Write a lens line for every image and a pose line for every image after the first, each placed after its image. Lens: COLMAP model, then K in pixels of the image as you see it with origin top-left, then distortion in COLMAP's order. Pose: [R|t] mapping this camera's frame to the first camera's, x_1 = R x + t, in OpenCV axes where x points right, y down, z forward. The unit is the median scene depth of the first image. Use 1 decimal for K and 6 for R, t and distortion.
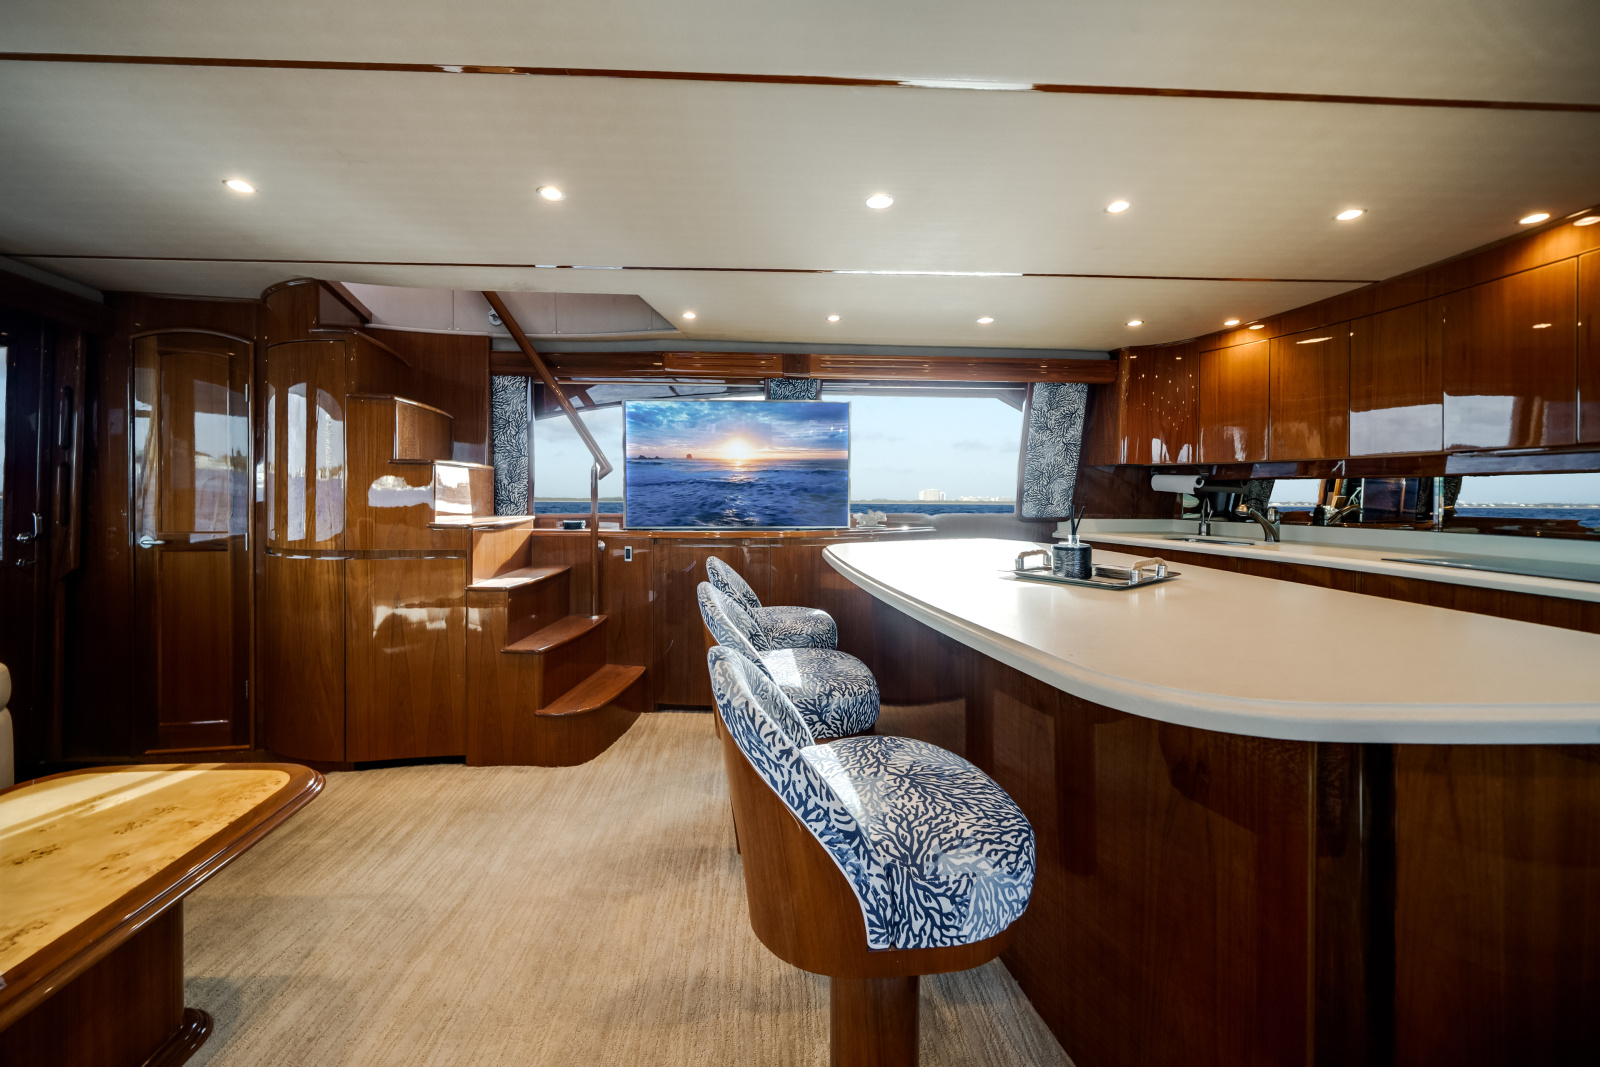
lens RADIAL K [[601.5, 0, 752.6], [0, 601.5, 503.8], [0, 0, 1]] dist [0.011076, 0.000024]
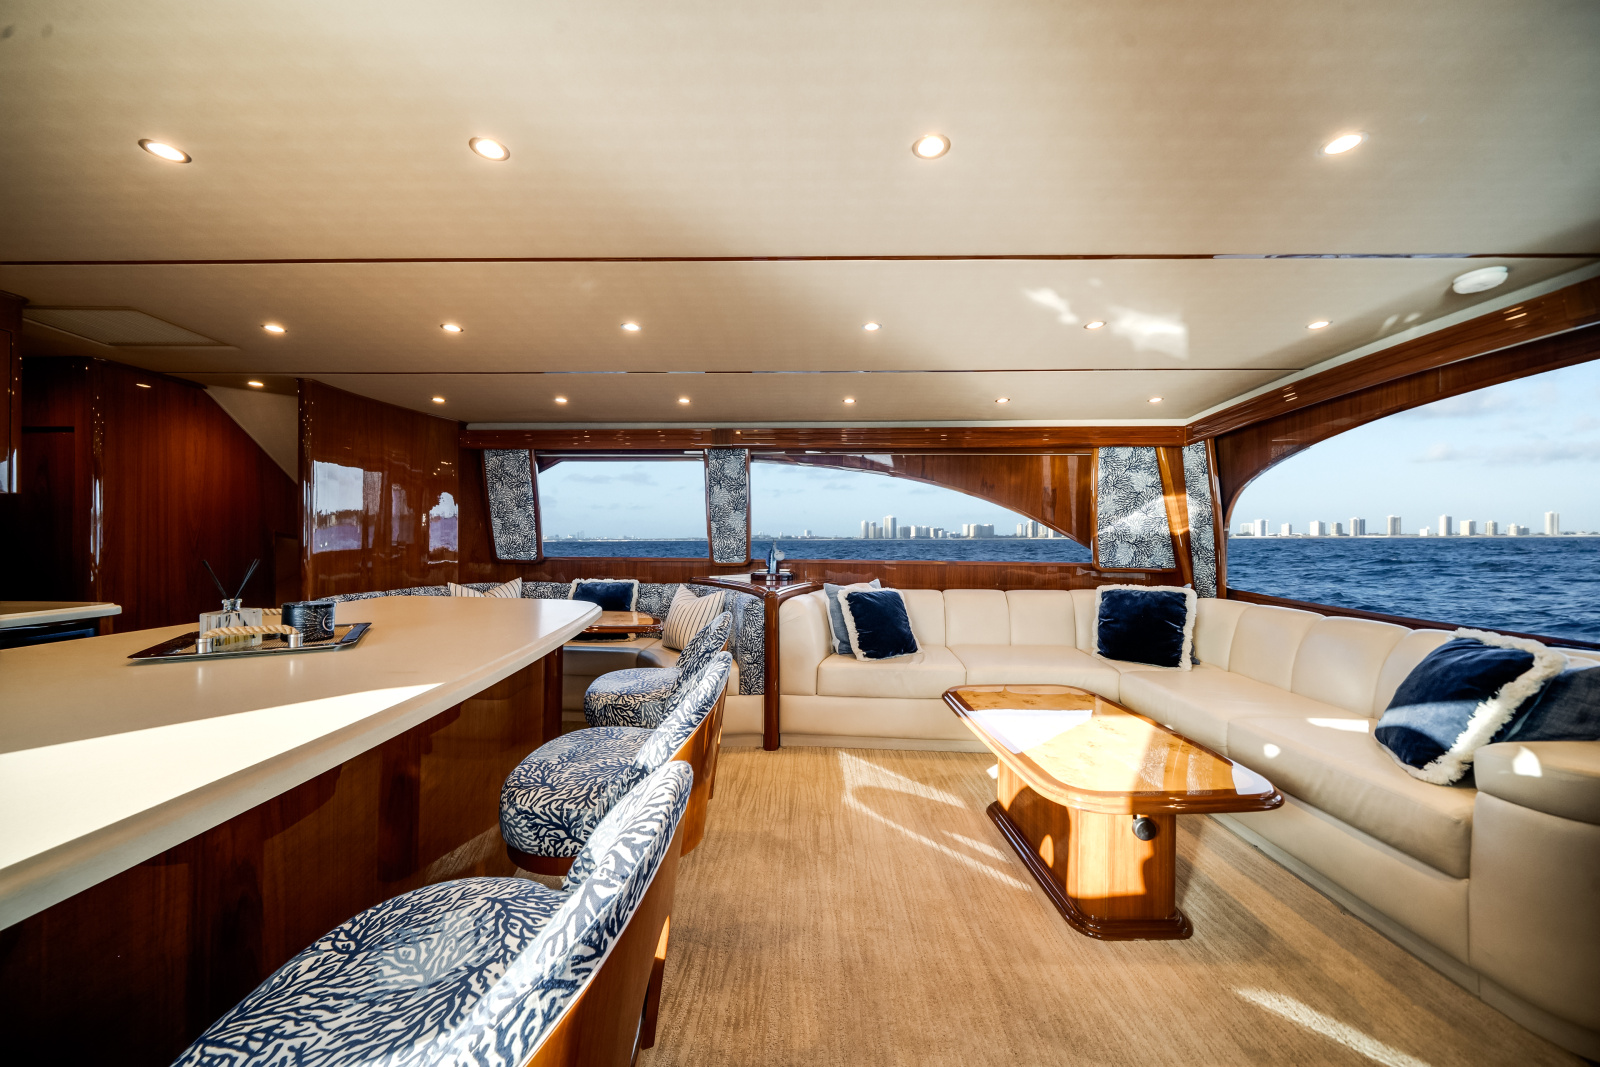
lens RADIAL K [[550.1, 0, 800.0], [0, 550.1, 533.5], [0, 0, 1]] dist [-0.000340, -0.000025]
pose [[-0.998757, -0.009878, 0.048858, -0.370568], [-0.009217, 0.999863, 0.013743, -0.074161], [-0.048987, 0.013276, -0.998711, 2.864704]]
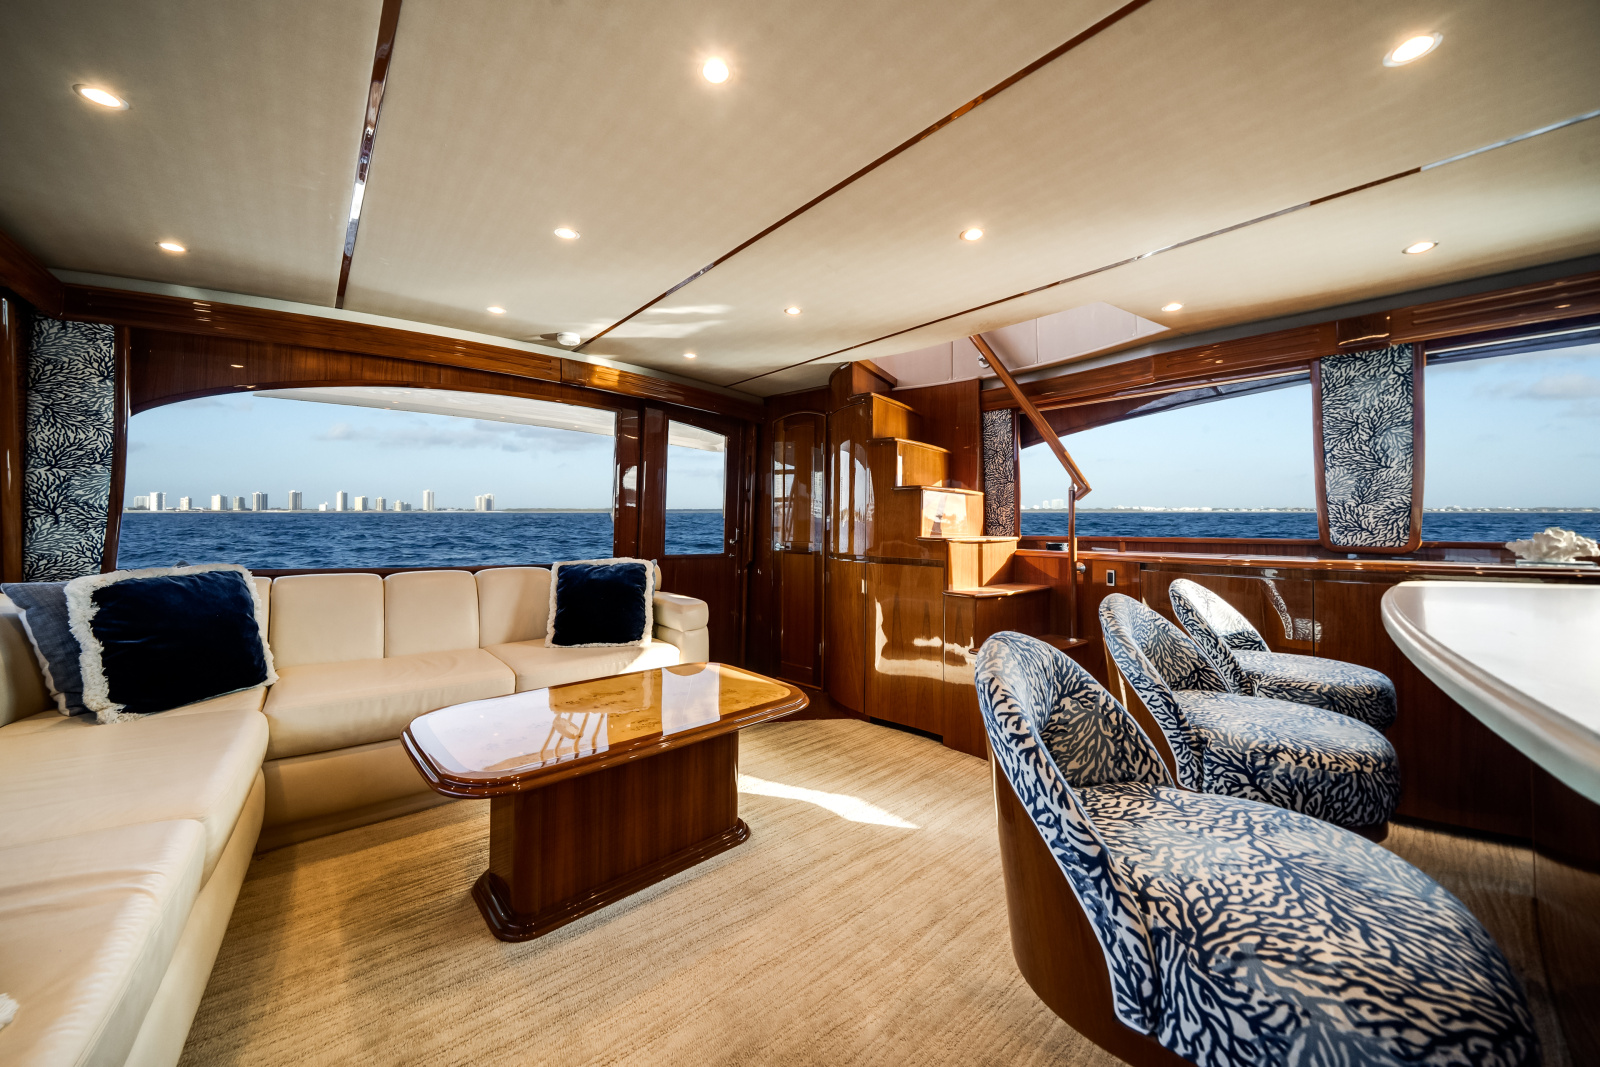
lens RADIAL K [[571.2, 0, 796.9], [0, 571.2, 516.1], [0, 0, 1]] dist [-0.000736, -0.000110]
pose [[0.657875, -0.018575, -0.752898, 0.434106], [-0.022124, 0.998788, -0.043974, 0.111425], [0.752802, 0.045587, 0.656667, 0.152724]]
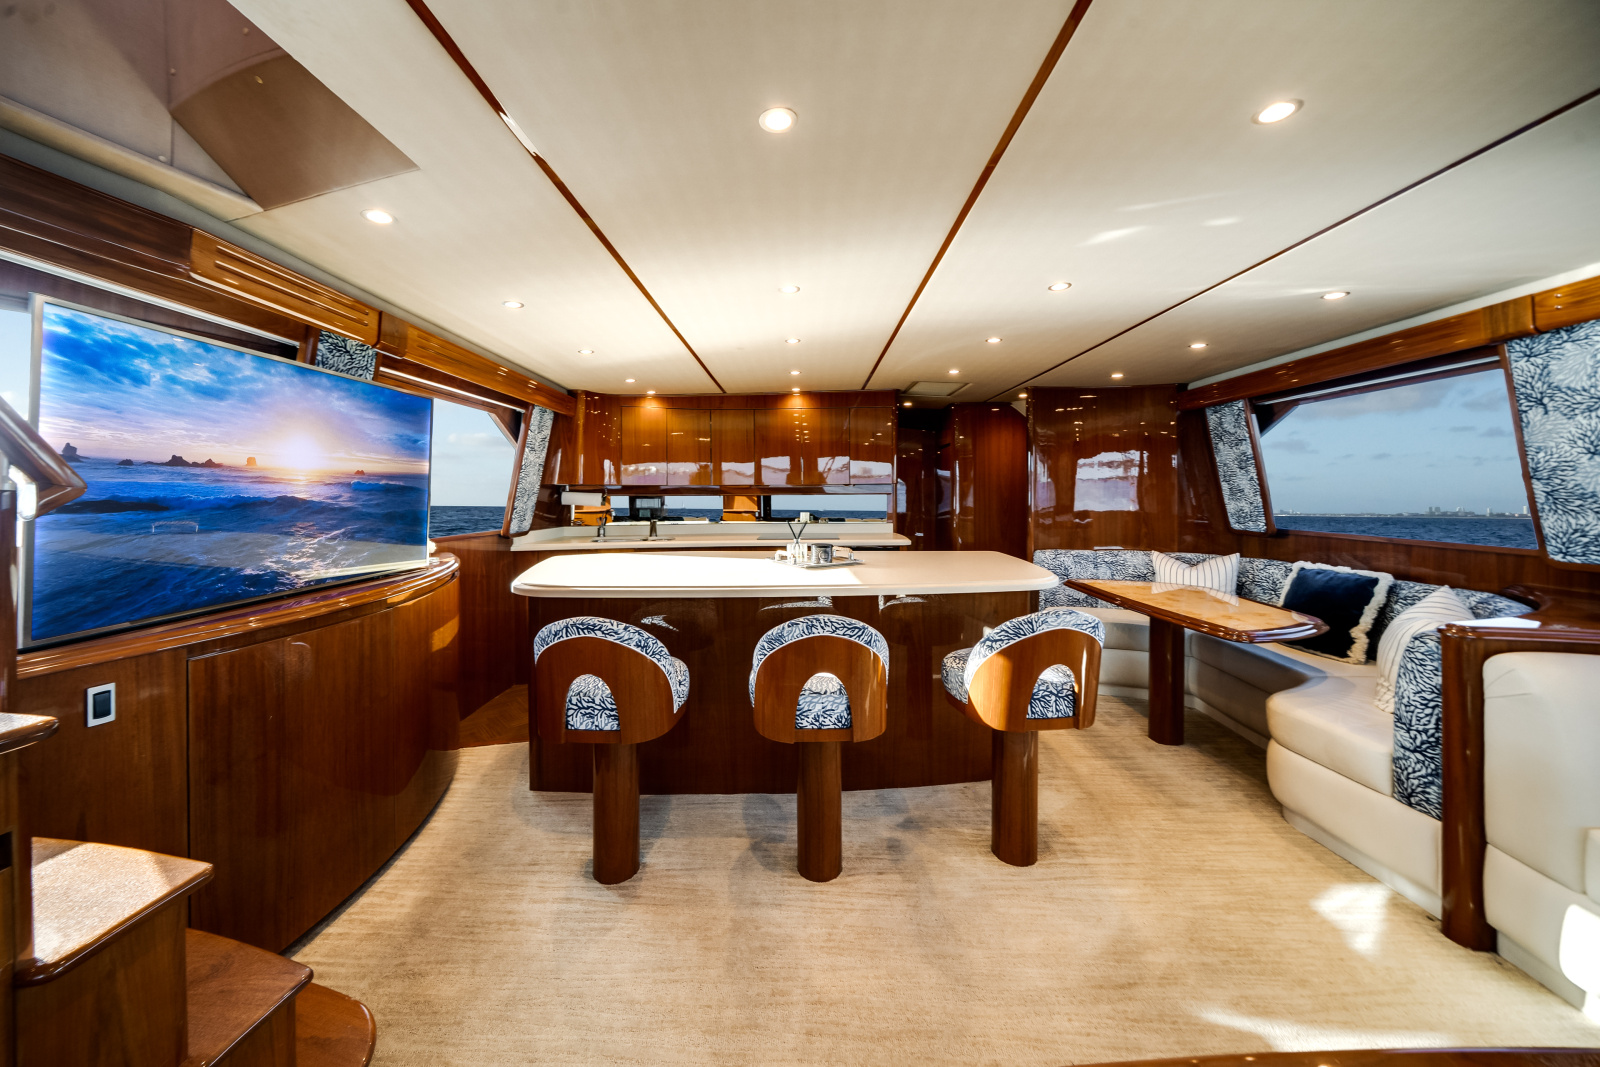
lens RADIAL K [[561.8, 0, 788.4], [0, 561.8, 500.9], [0, 0, 1]] dist [-0.007482, -0.000079]
pose [[0.060753, -0.019479, 0.997963, -1.640839], [0.028063, 0.999448, 0.017800, -0.129637], [-0.997758, 0.026924, 0.061266, 1.643226]]
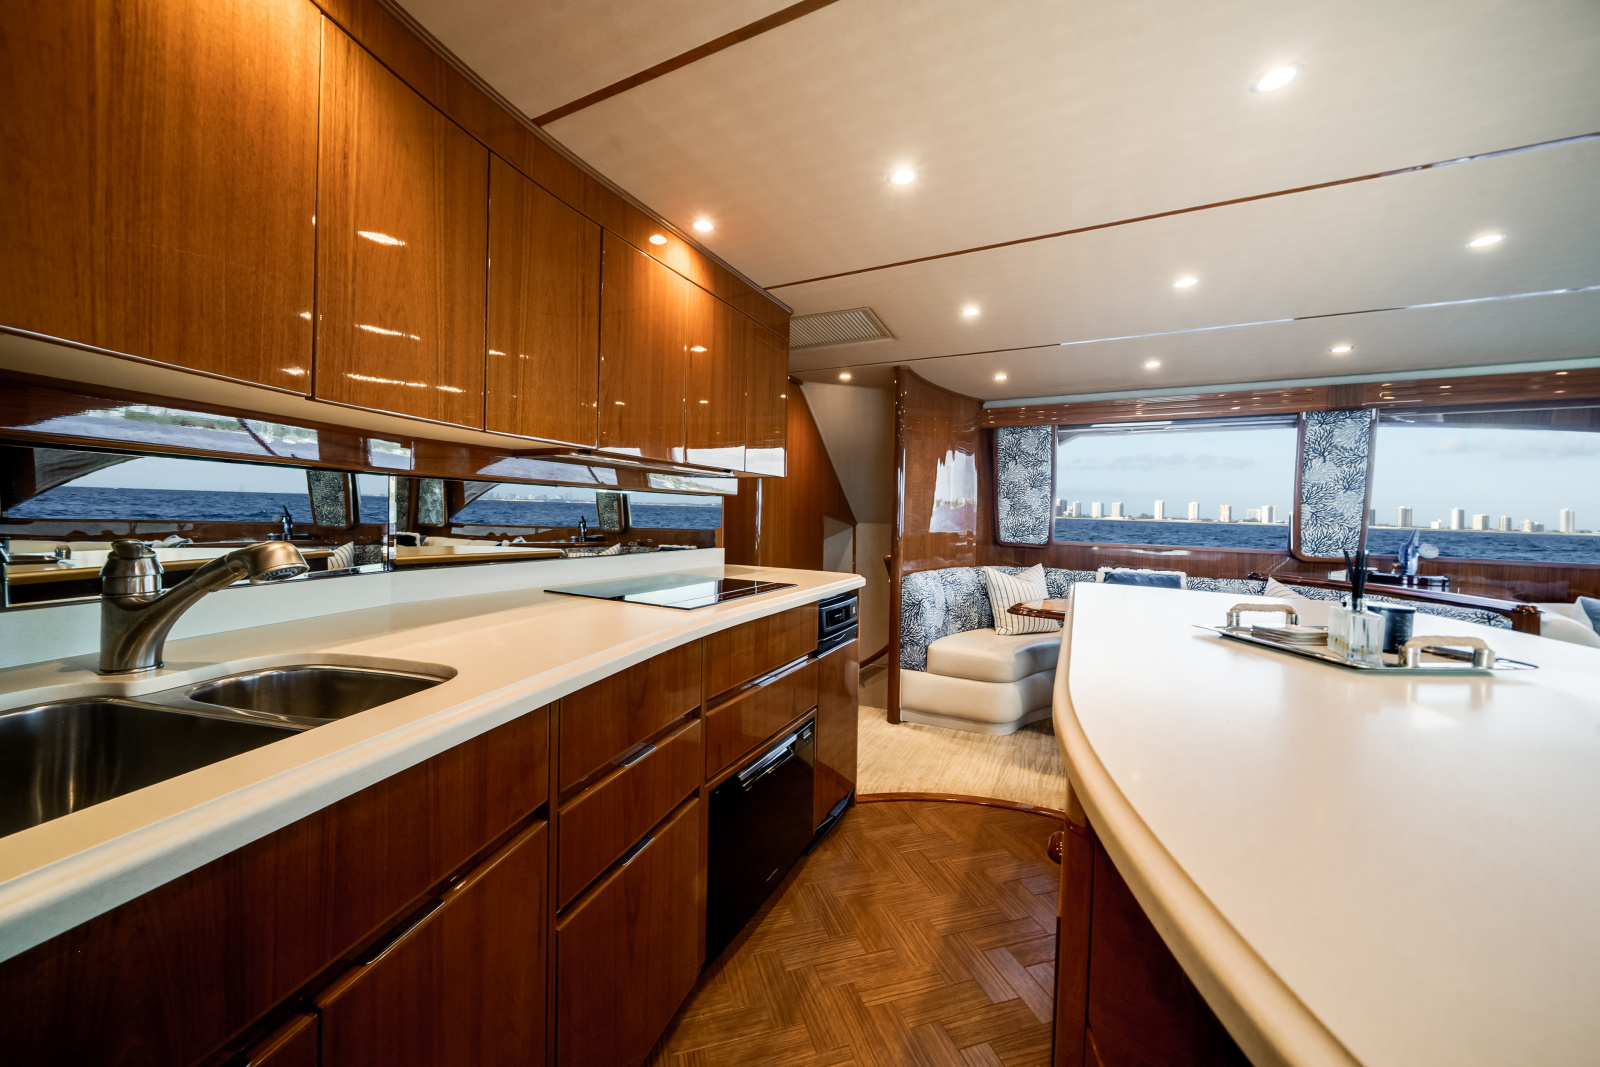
lens RADIAL K [[561.8, 0, 788.4], [0, 561.8, 500.9], [0, 0, 1]] dist [-0.007482, -0.000079]
pose [[-0.871348, -0.012841, 0.490497, 1.308492], [-0.018325, 0.999812, -0.006378, -0.045759], [-0.490323, -0.014546, -0.871419, 3.105513]]
